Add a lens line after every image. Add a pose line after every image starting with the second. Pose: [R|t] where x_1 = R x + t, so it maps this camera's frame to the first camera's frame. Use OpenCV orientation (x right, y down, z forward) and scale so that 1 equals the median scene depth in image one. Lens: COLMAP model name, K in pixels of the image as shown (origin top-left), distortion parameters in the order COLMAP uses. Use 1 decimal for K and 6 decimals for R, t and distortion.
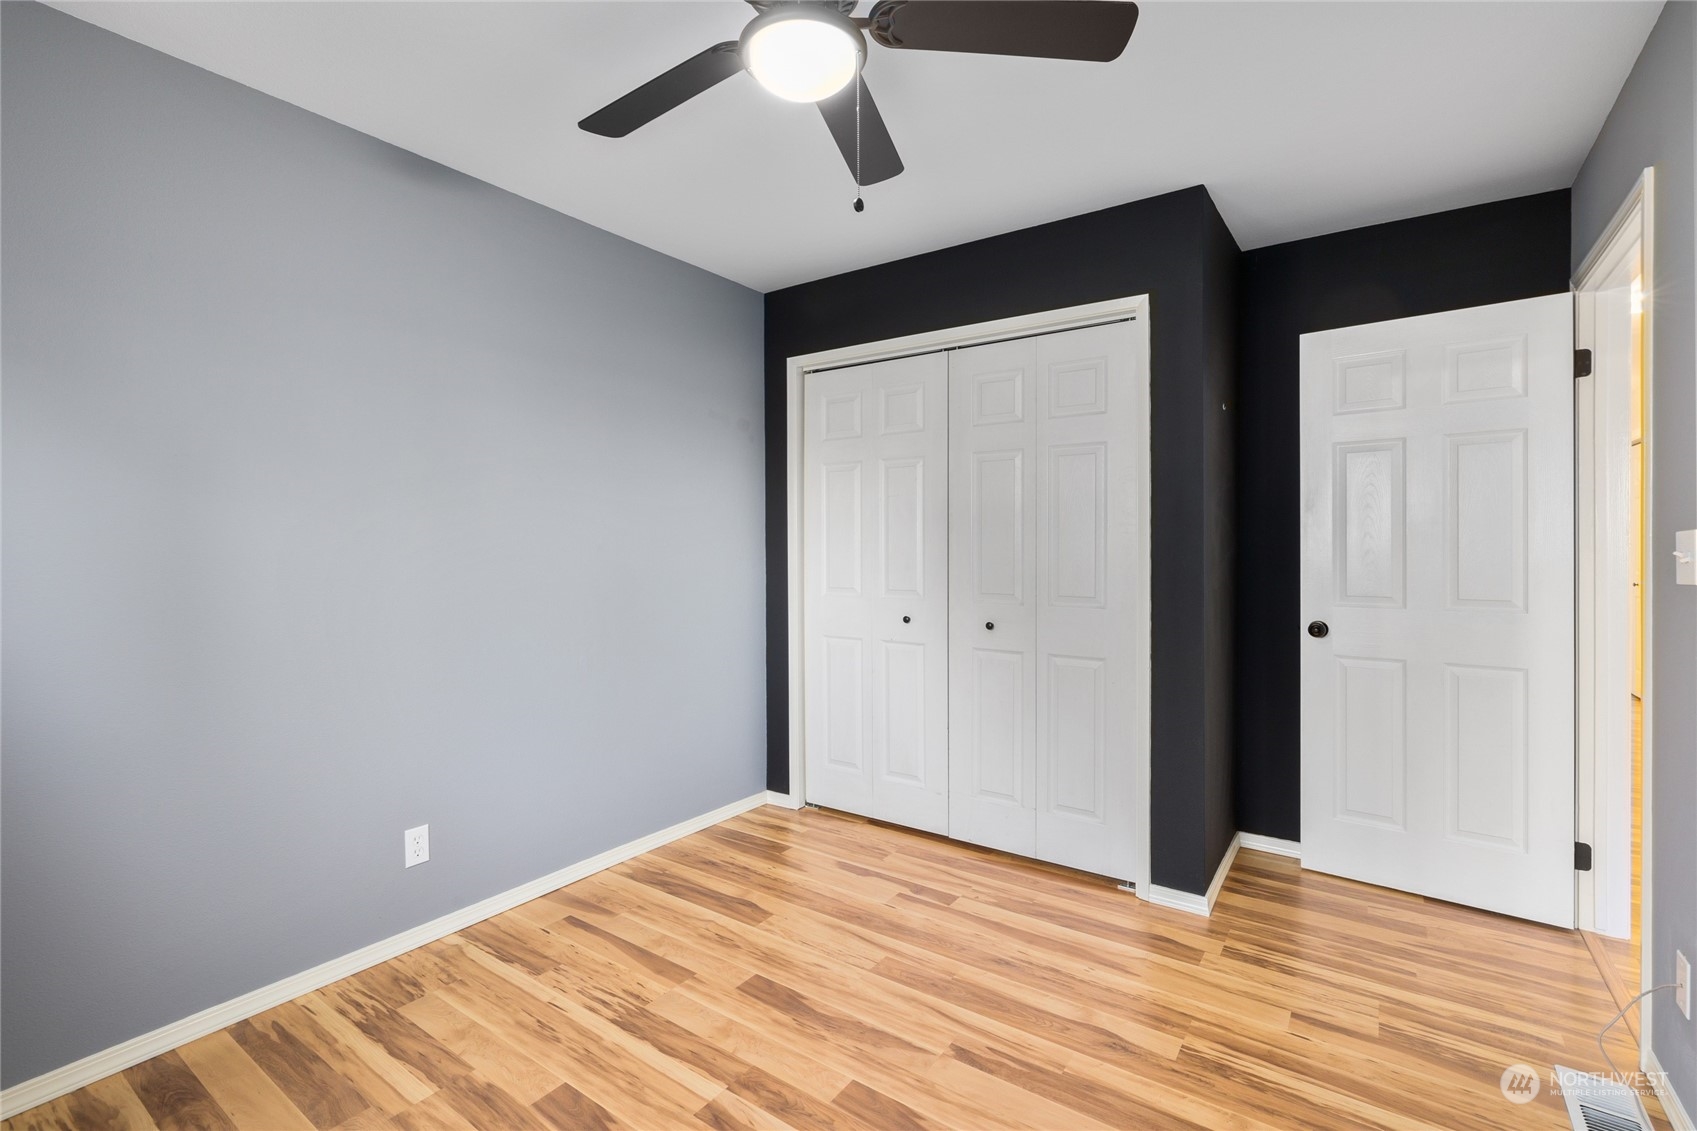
lens RADIAL K [[772.4, 0, 846.7], [0, 772.4, 555.9], [0, 0, 1]] dist [0.005748, 0.000260]
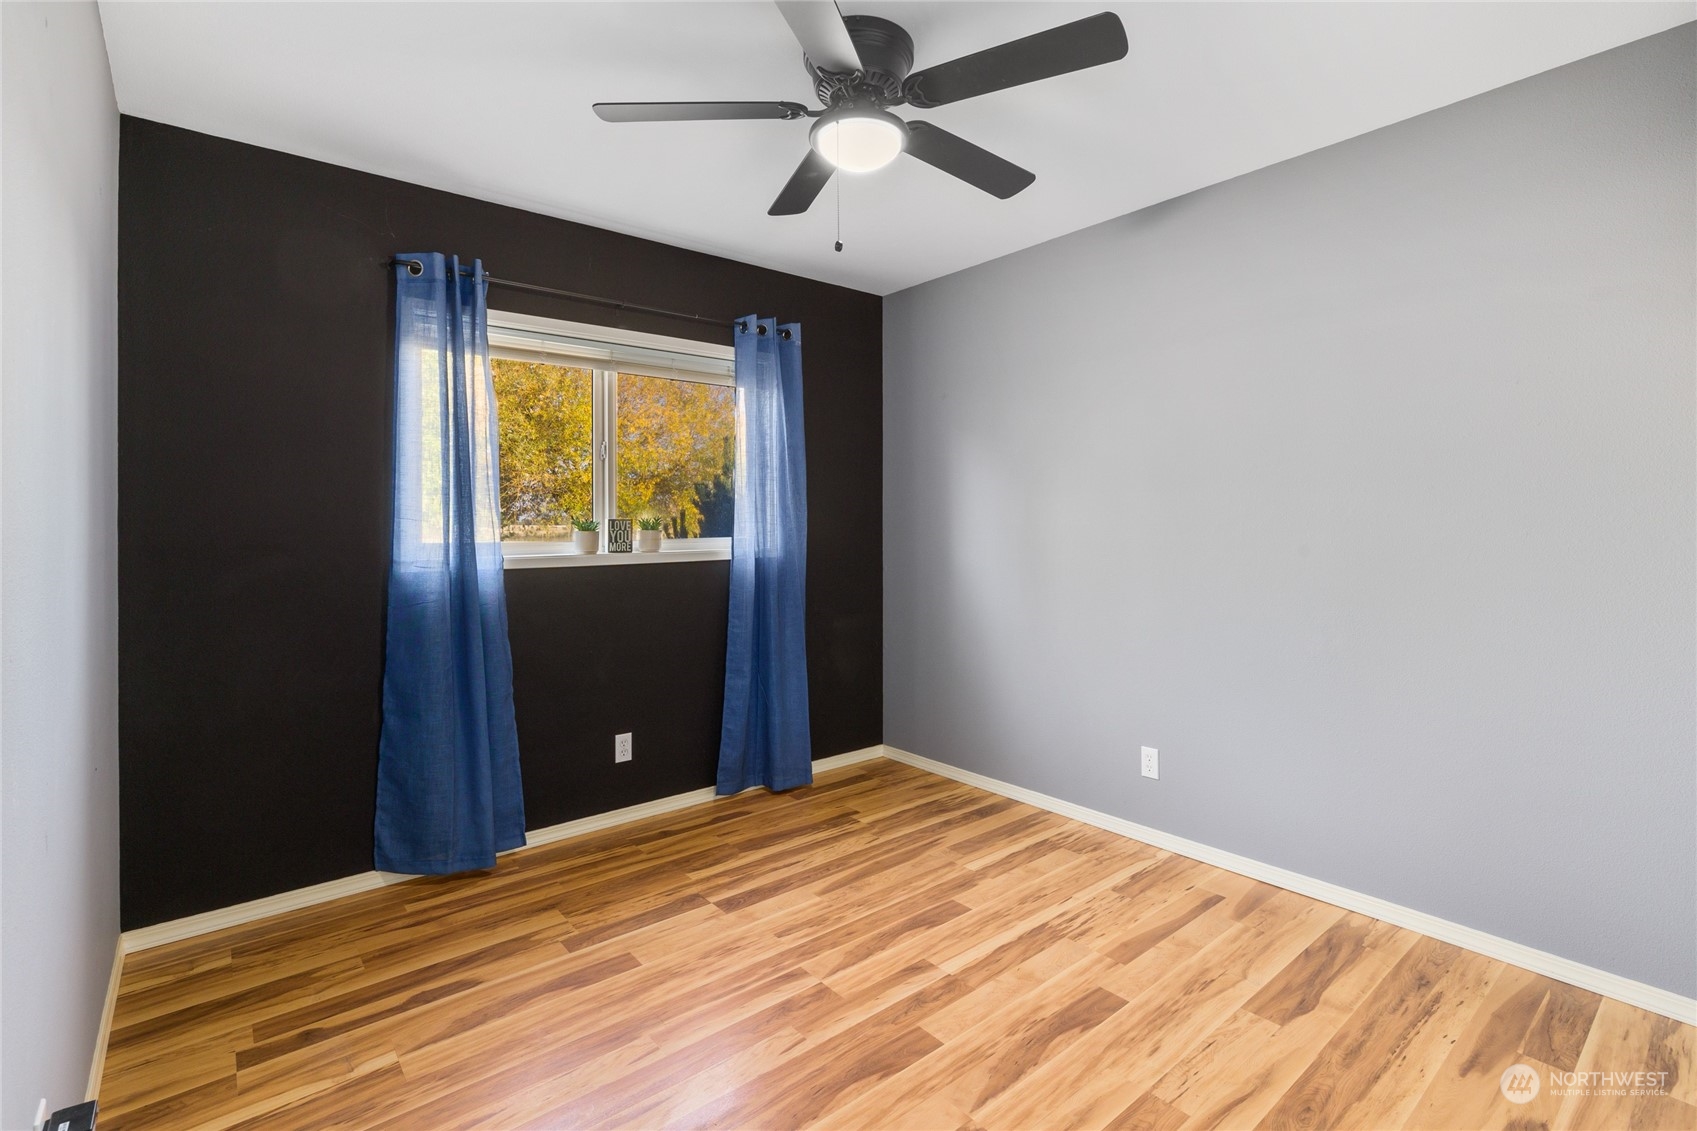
lens RADIAL K [[772.4, 0, 848.9], [0, 772.4, 556.4], [0, 0, 1]] dist [0.005748, 0.000260]
pose [[-0.258533, 0.036423, -0.965316, 0.832767], [-0.009418, 0.999146, 0.040222, 0.000560], [0.965957, 0.019490, -0.257969, 0.946260]]
